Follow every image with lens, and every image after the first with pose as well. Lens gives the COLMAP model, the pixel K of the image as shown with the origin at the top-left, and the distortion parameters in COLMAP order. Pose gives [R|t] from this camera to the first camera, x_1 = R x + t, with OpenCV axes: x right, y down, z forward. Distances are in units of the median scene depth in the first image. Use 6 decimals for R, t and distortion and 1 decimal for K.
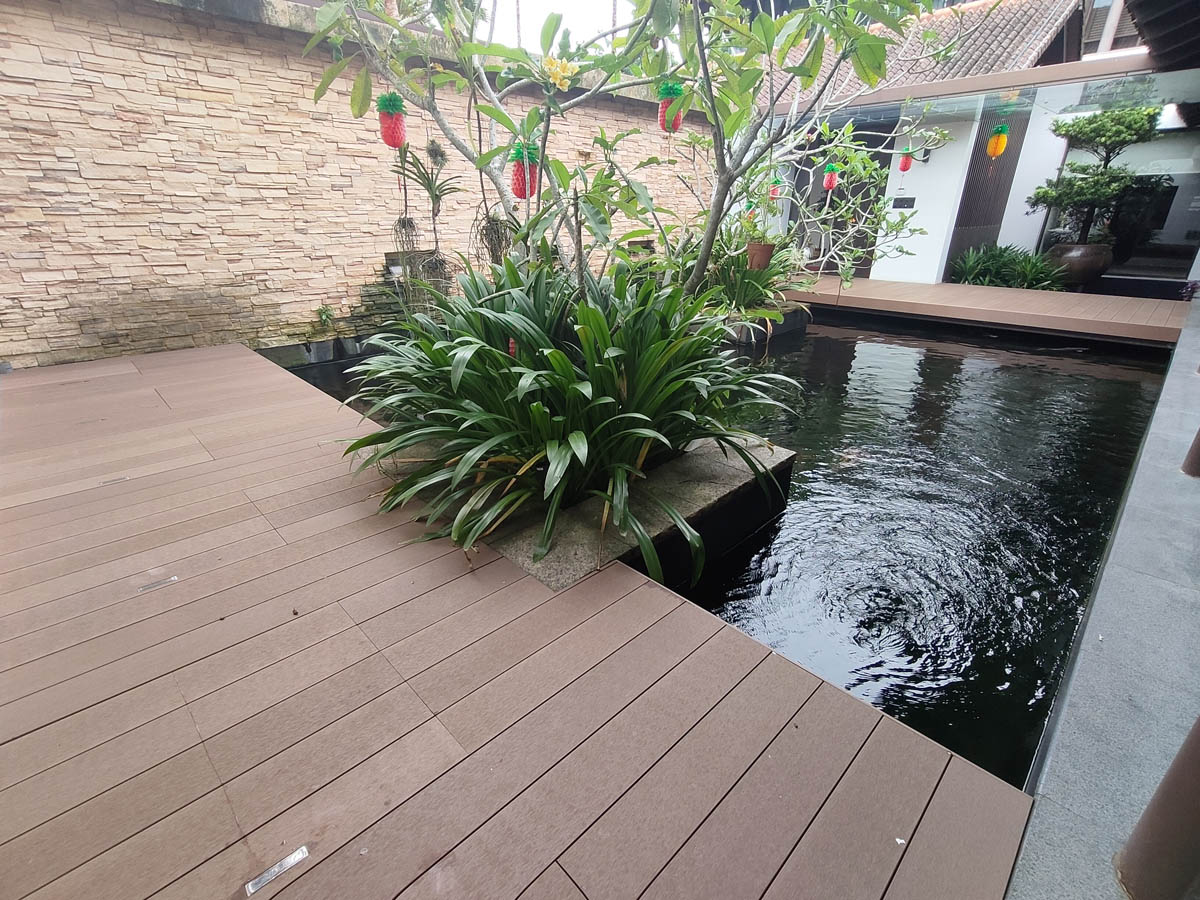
lens RADIAL K [[559.1, 0, 596.6], [0, 559.1, 450.2], [0, 0, 1]] dist [0.001168, 0.000515]
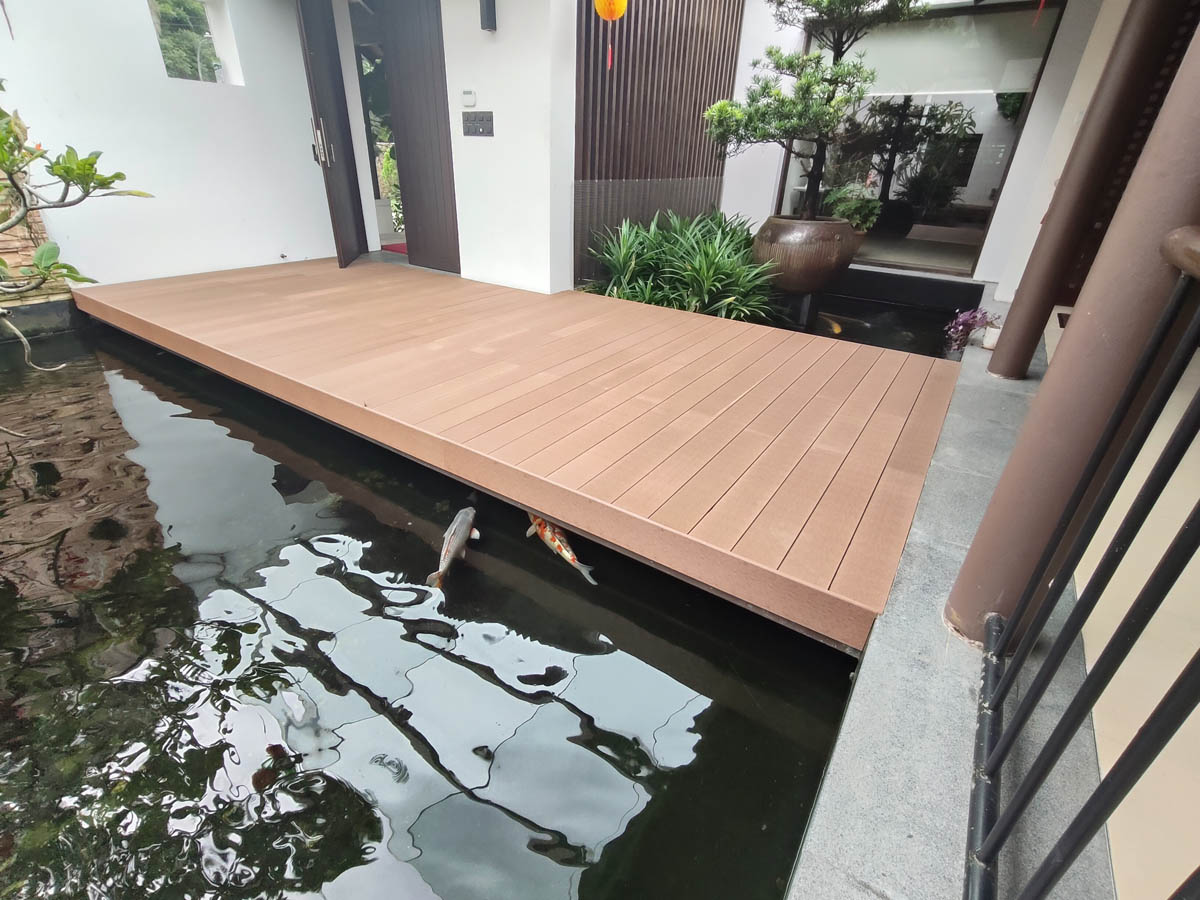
lens RADIAL K [[559.1, 0, 599.9], [0, 559.1, 449.0], [0, 0, 1]] dist [0.001168, 0.000515]
pose [[0.979815, -0.066348, 0.188573, 0.170878], [0.049561, 0.994489, 0.092391, -0.063624], [-0.193663, -0.081180, 0.977704, 0.151974]]
